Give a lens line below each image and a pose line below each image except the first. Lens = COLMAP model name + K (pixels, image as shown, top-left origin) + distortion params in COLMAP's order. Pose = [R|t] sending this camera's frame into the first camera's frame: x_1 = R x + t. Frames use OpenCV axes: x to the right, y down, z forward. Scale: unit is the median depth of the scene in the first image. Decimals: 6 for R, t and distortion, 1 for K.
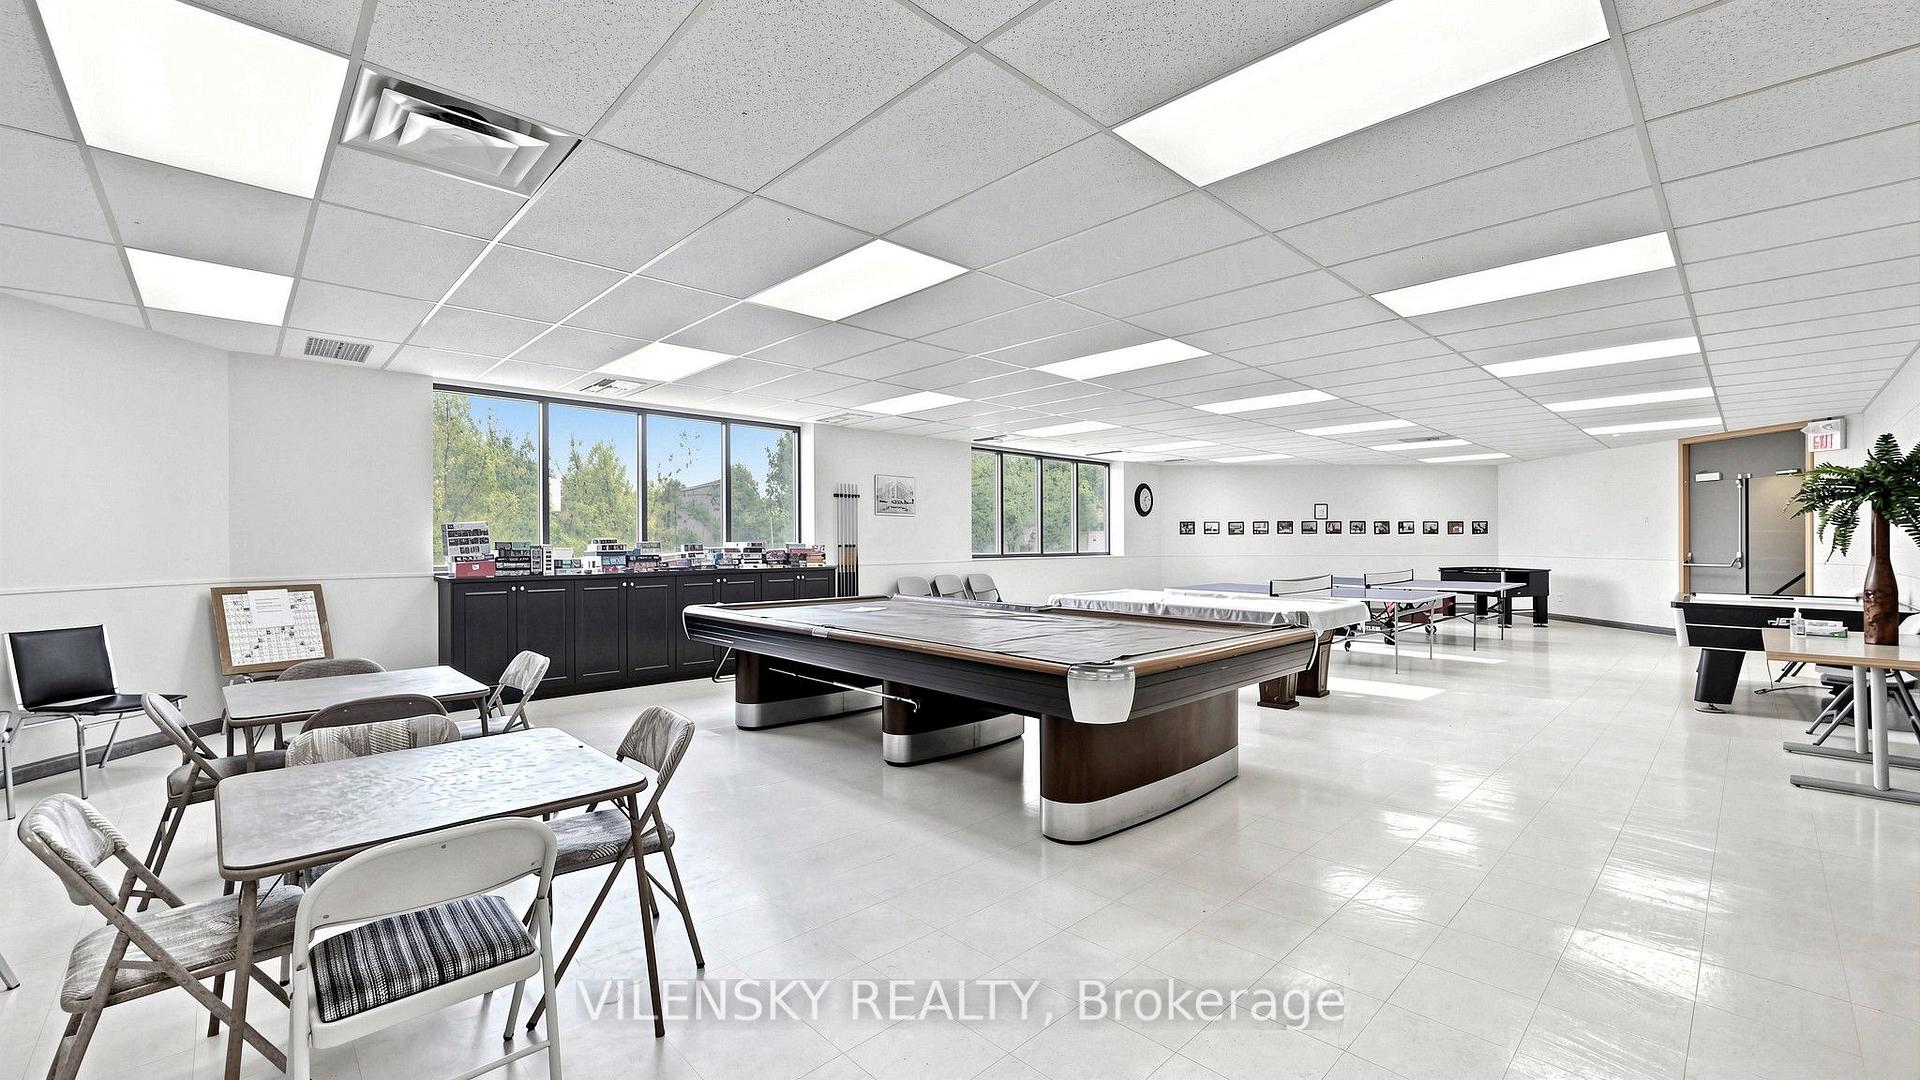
lens RADIAL K [[762.5, 0, 962.3], [0, 762.5, 544.1], [0, 0, 1]] dist [0.000921, 0.000029]
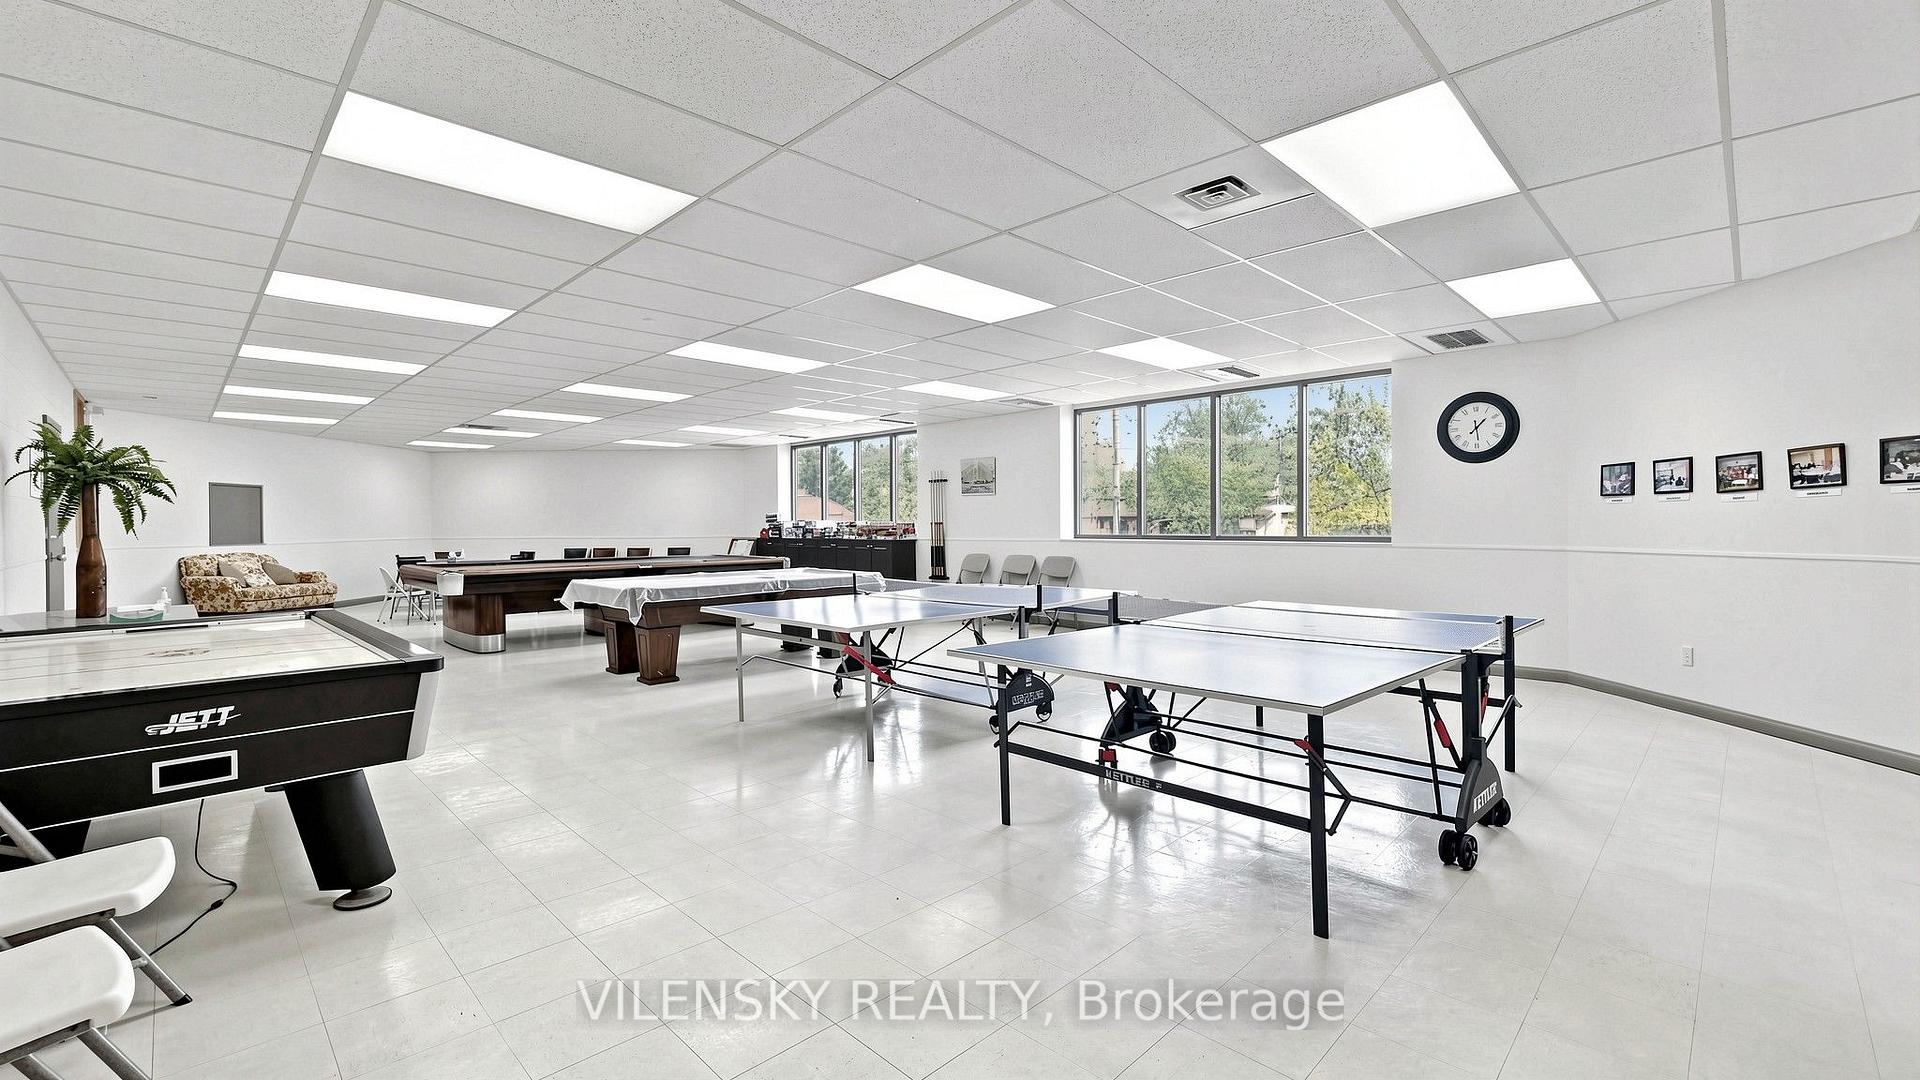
lens RADIAL K [[795.6, 0, 962.1], [0, 795.6, 527.6], [0, 0, 1]] dist [0.001851, -0.000013]
pose [[0.016991, 0.009286, -0.999813, 1.010244], [0.003864, 0.999949, 0.009353, -0.002466], [0.999848, -0.004023, 0.016954, 0.956790]]
